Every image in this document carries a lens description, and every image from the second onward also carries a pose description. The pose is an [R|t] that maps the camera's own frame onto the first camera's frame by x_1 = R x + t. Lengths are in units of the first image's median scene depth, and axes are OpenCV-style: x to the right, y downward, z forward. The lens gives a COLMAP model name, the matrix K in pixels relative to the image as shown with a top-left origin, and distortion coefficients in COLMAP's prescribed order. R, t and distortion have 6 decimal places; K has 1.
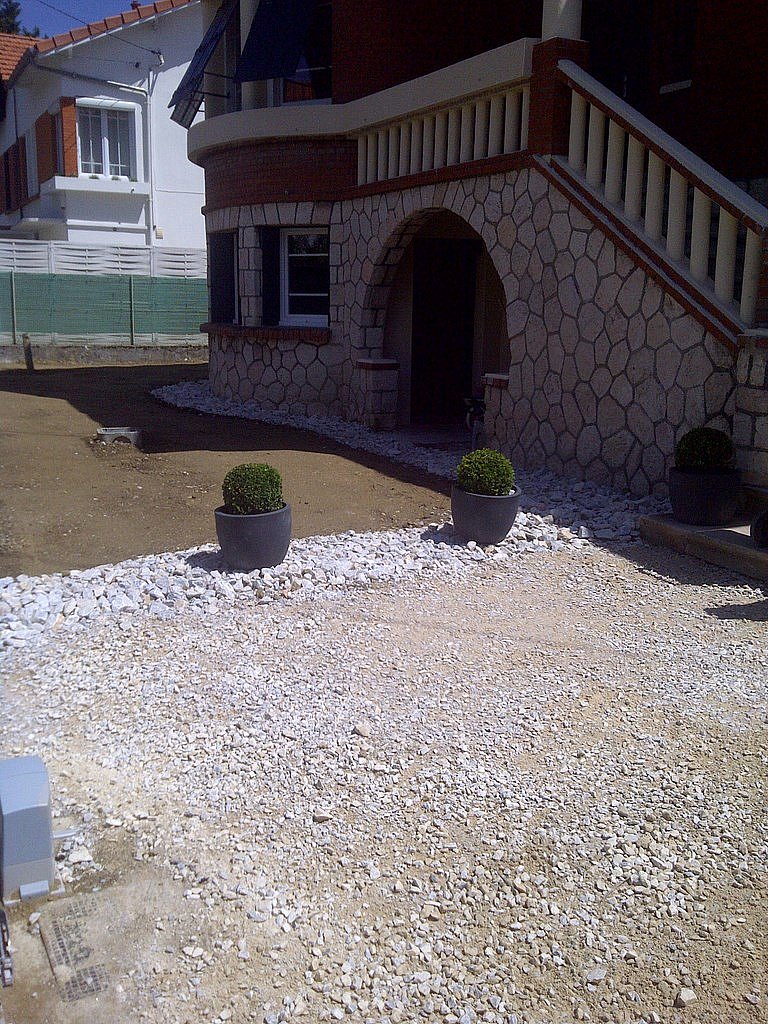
lens RADIAL K [[1009.0, 0, 391.0], [0, 1009.0, 492.7], [0, 0, 1]] dist [0.021571, 0.000000]
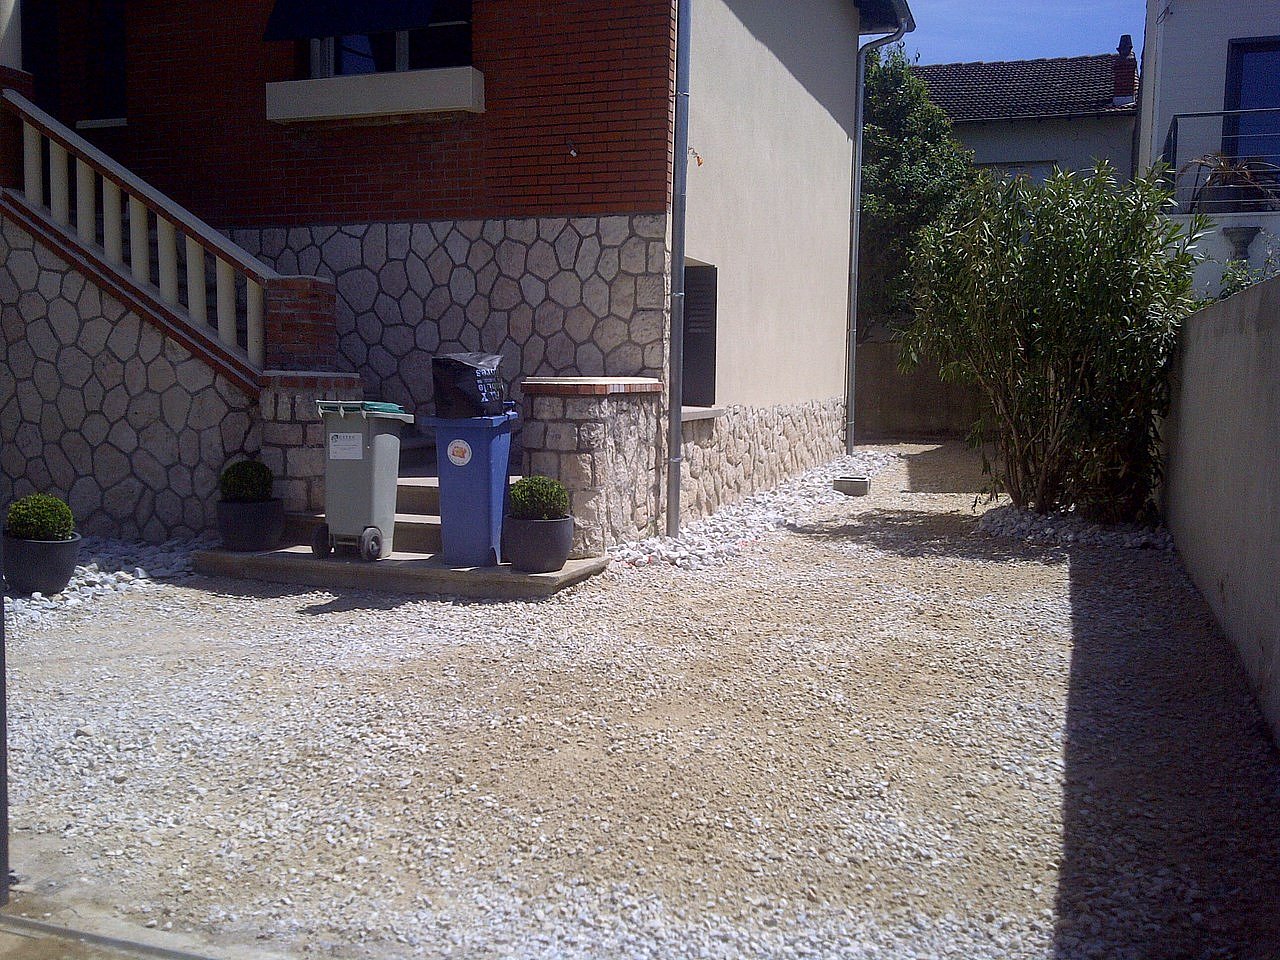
lens RADIAL K [[1261.3, 0, 638.6], [0, 1261.3, 481.3], [0, 0, 1]] dist [0.021571, 0.000000]
pose [[0.717257, -0.068423, 0.693441, -0.268196], [0.129546, 0.990912, -0.036220, 0.049805], [-0.684660, 0.115812, 0.719603, -0.205574]]
